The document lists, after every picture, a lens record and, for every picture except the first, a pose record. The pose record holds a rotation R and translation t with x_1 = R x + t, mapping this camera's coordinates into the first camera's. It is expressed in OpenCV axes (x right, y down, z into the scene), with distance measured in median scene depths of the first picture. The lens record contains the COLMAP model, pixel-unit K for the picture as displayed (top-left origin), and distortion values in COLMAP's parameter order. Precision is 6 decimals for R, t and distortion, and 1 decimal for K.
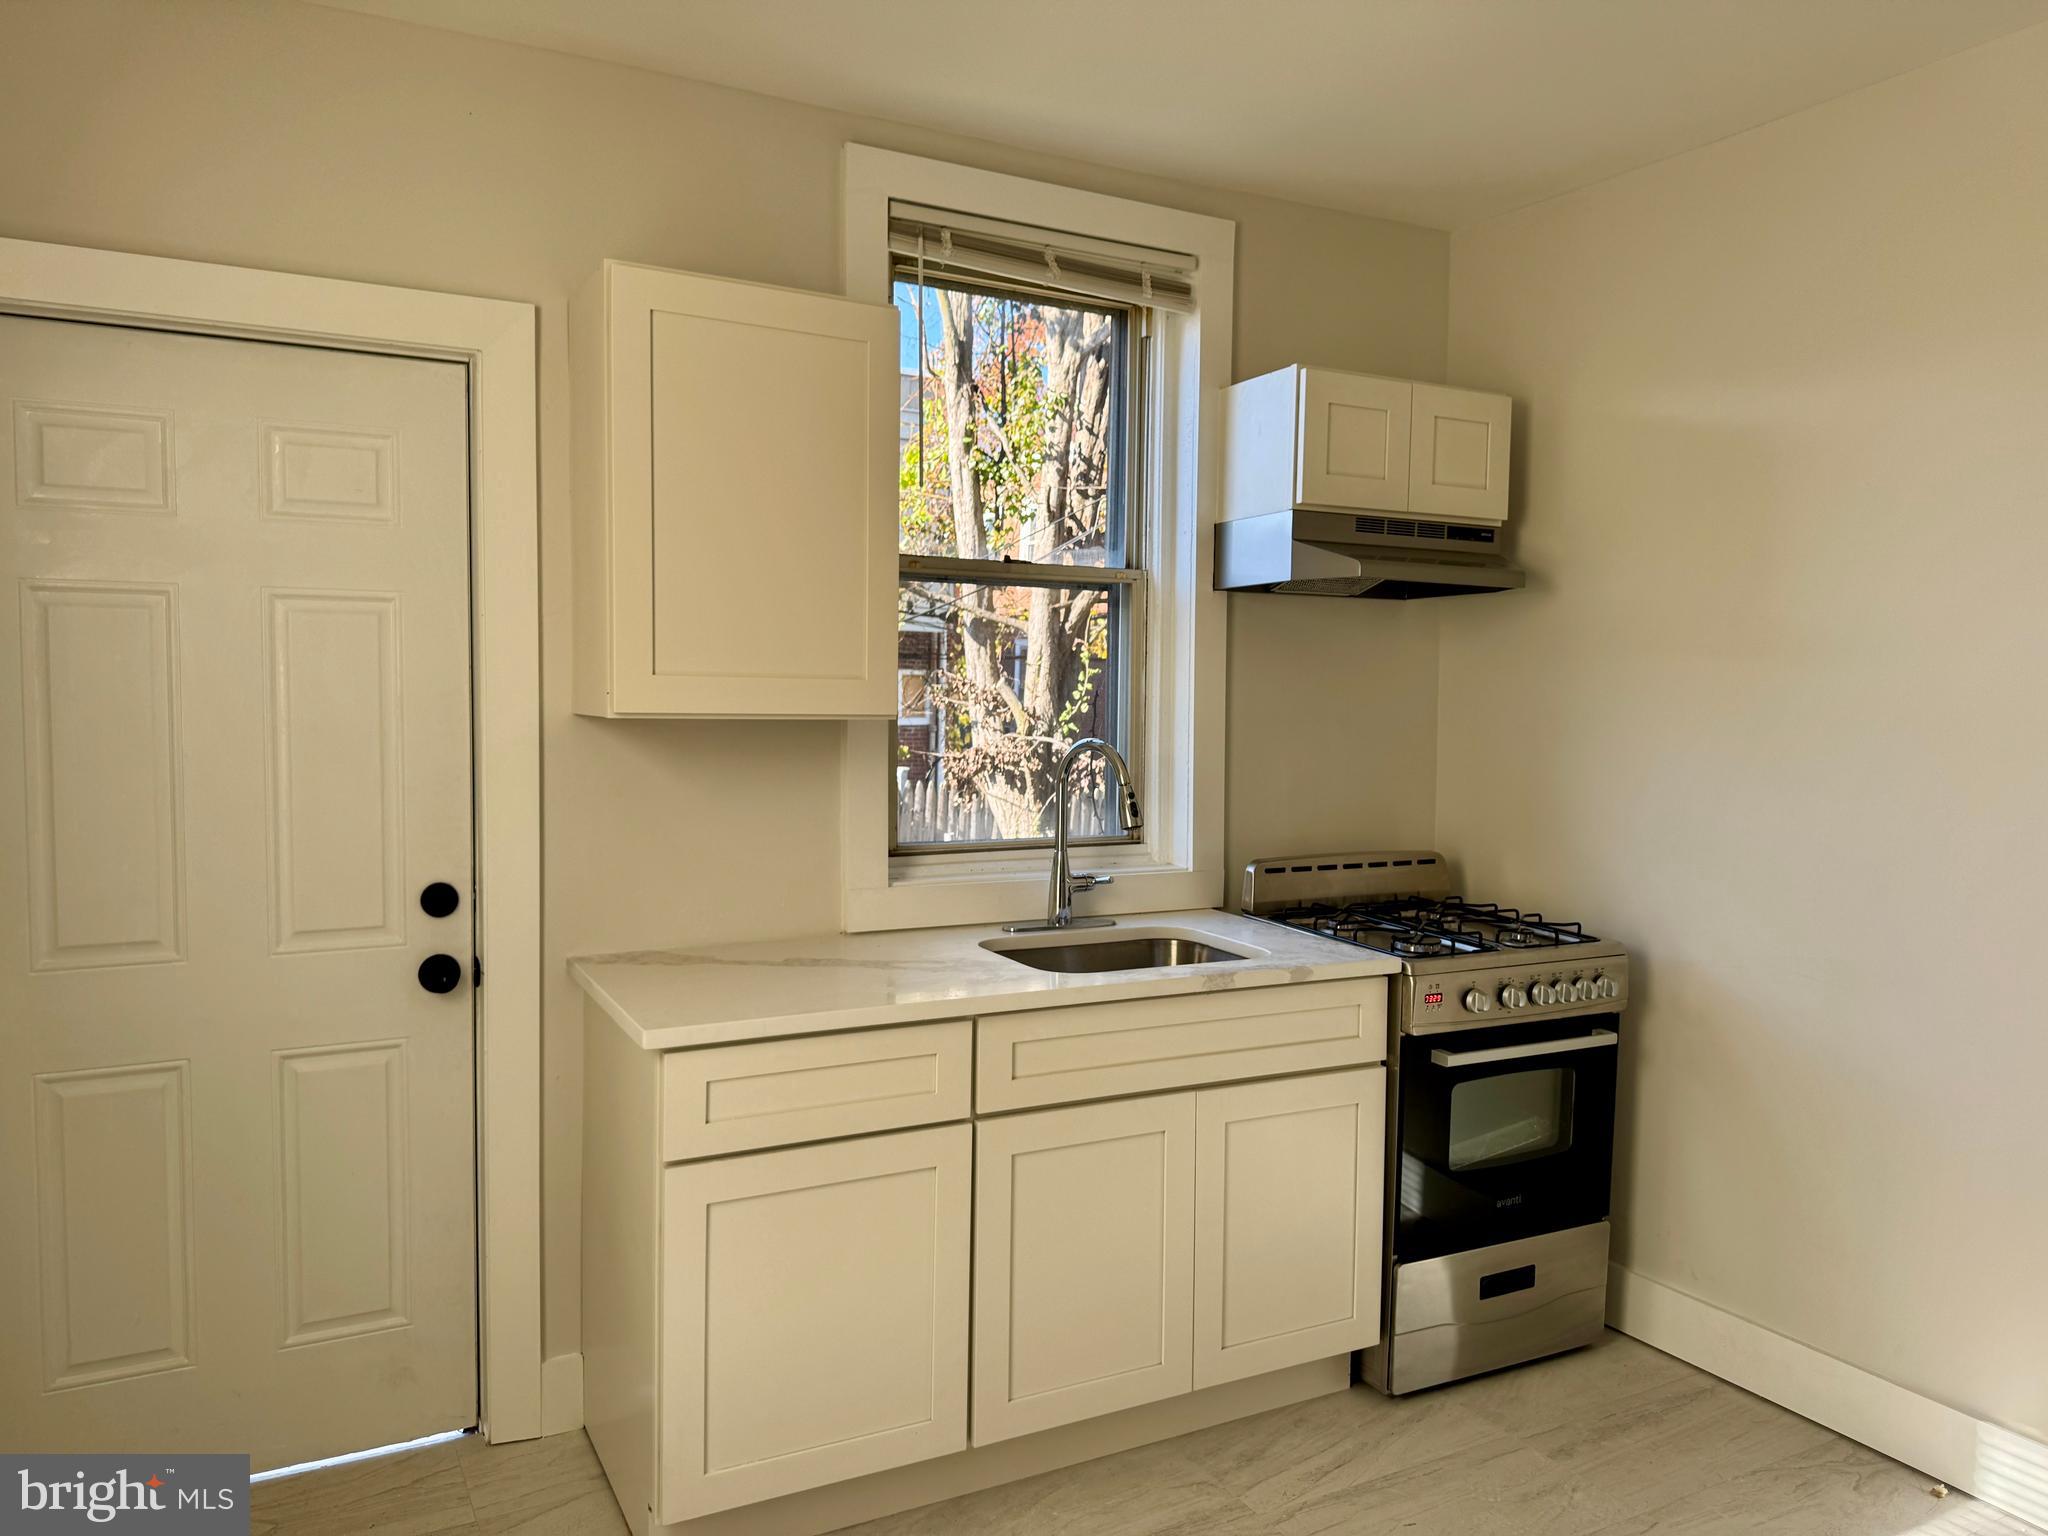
lens RADIAL K [[1457.5, 0, 1045.0], [0, 1457.5, 768.4], [0, 0, 1]] dist [0.050578, -0.048153]
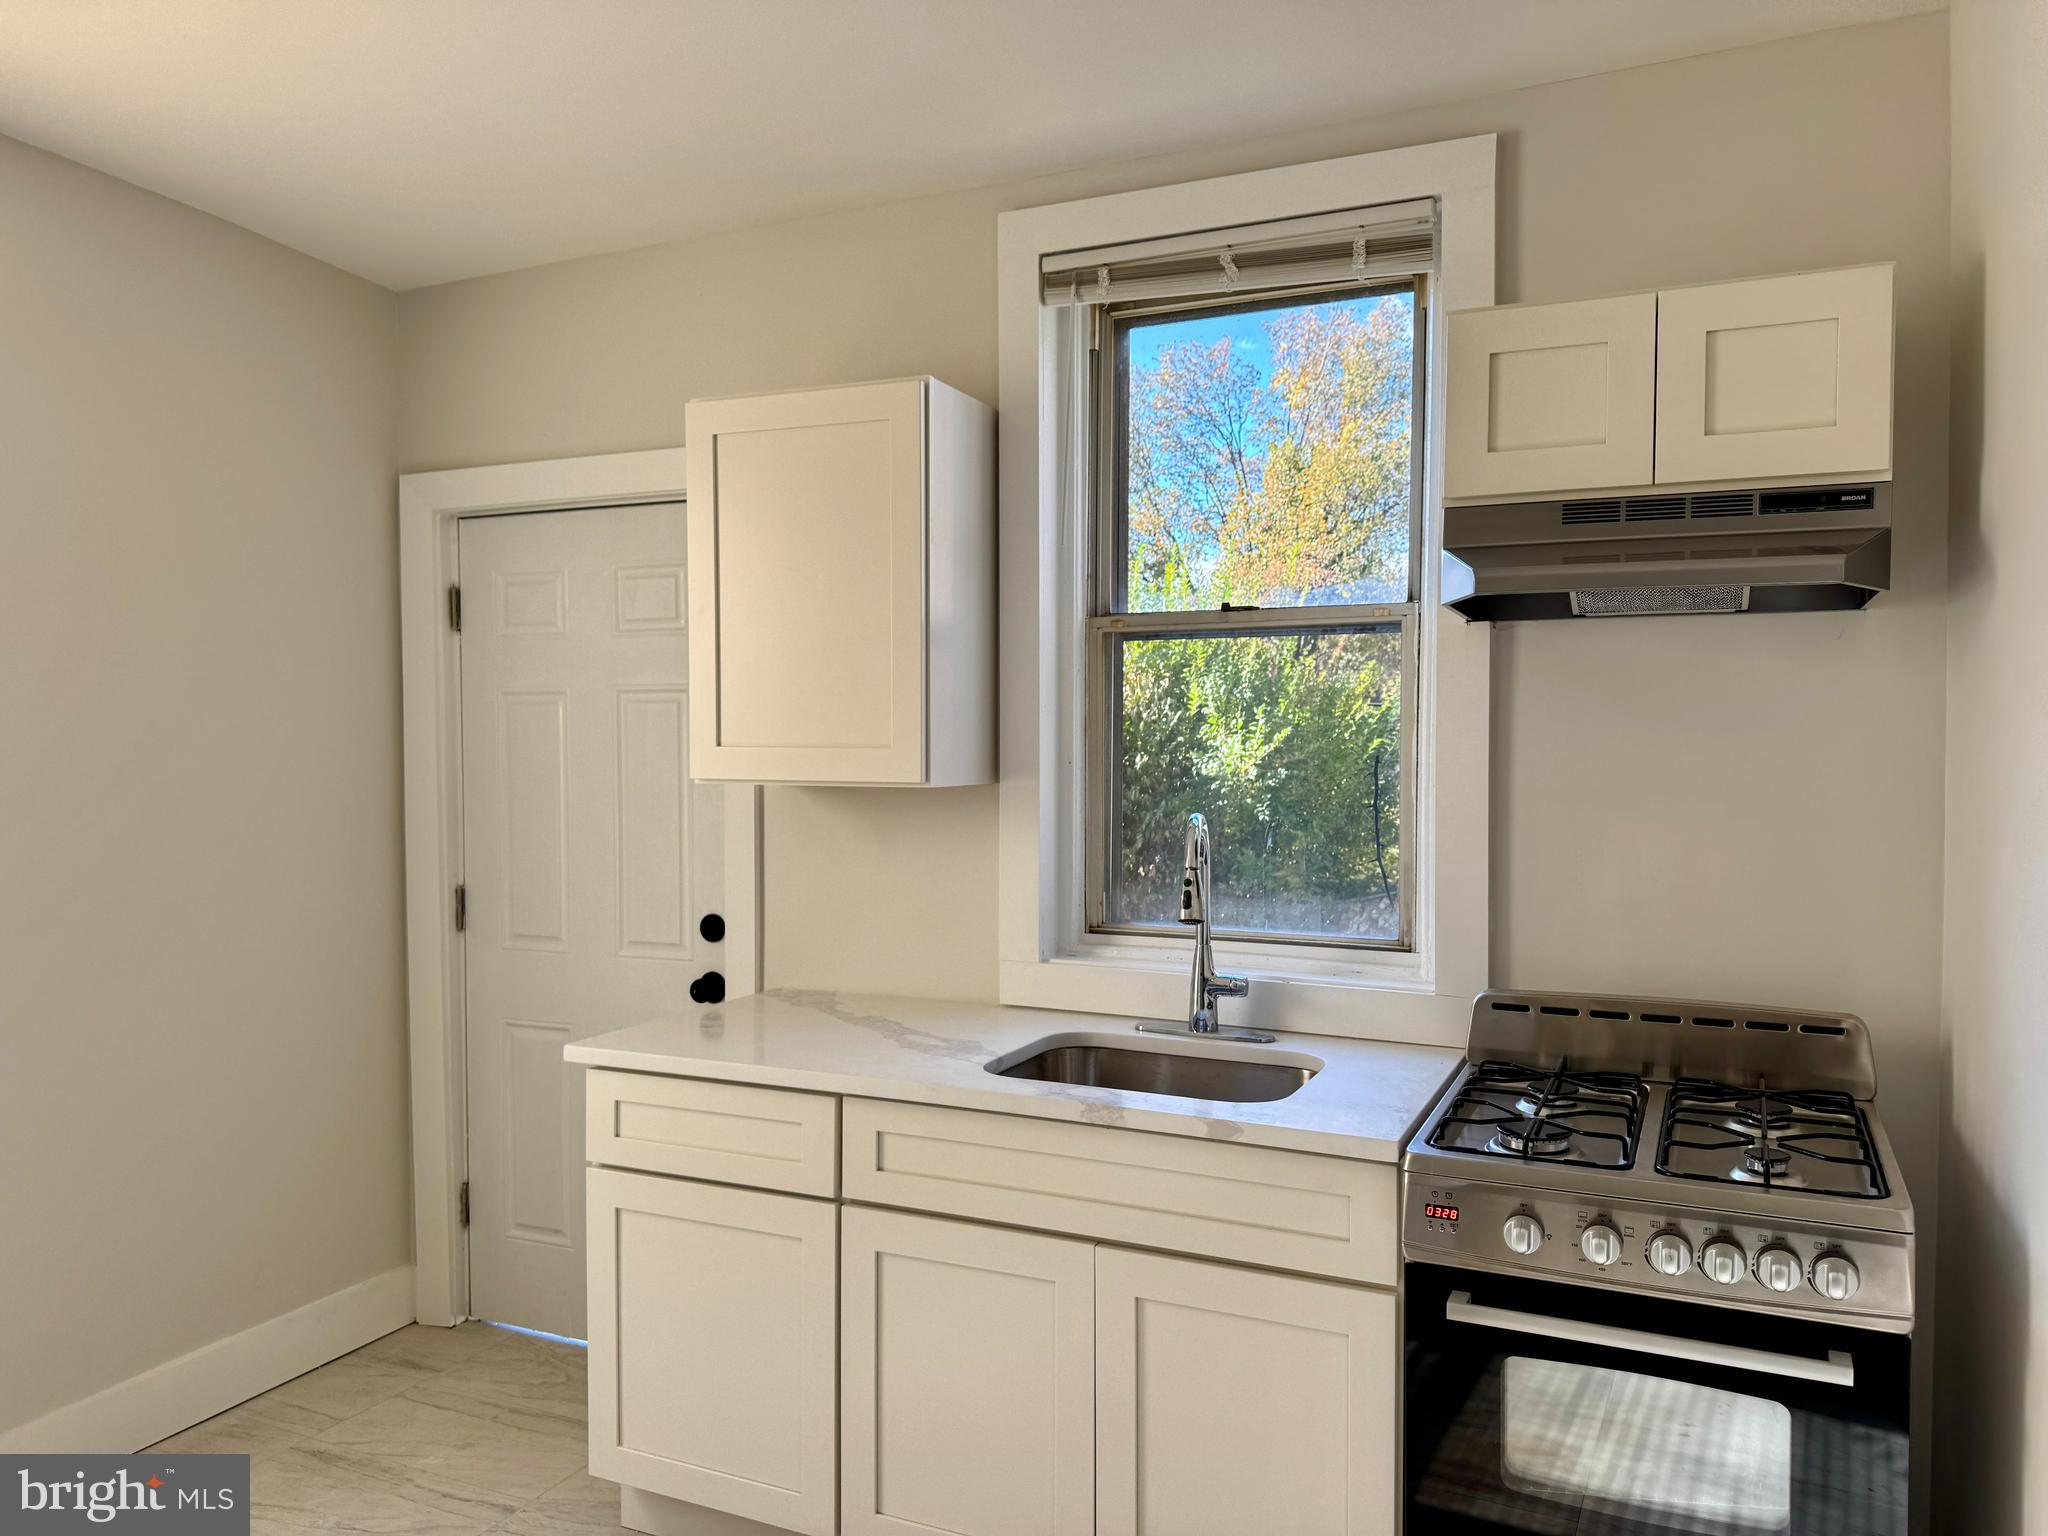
lens RADIAL K [[1457.5, 0, 1040.7], [0, 1457.5, 769.2], [0, 0, 1]] dist [0.050578, -0.048153]
pose [[0.603162, 0.001713, -0.797617, 0.663606], [-0.036314, 0.999020, -0.025316, -0.021260], [0.796791, 0.044234, 0.602633, 0.420549]]
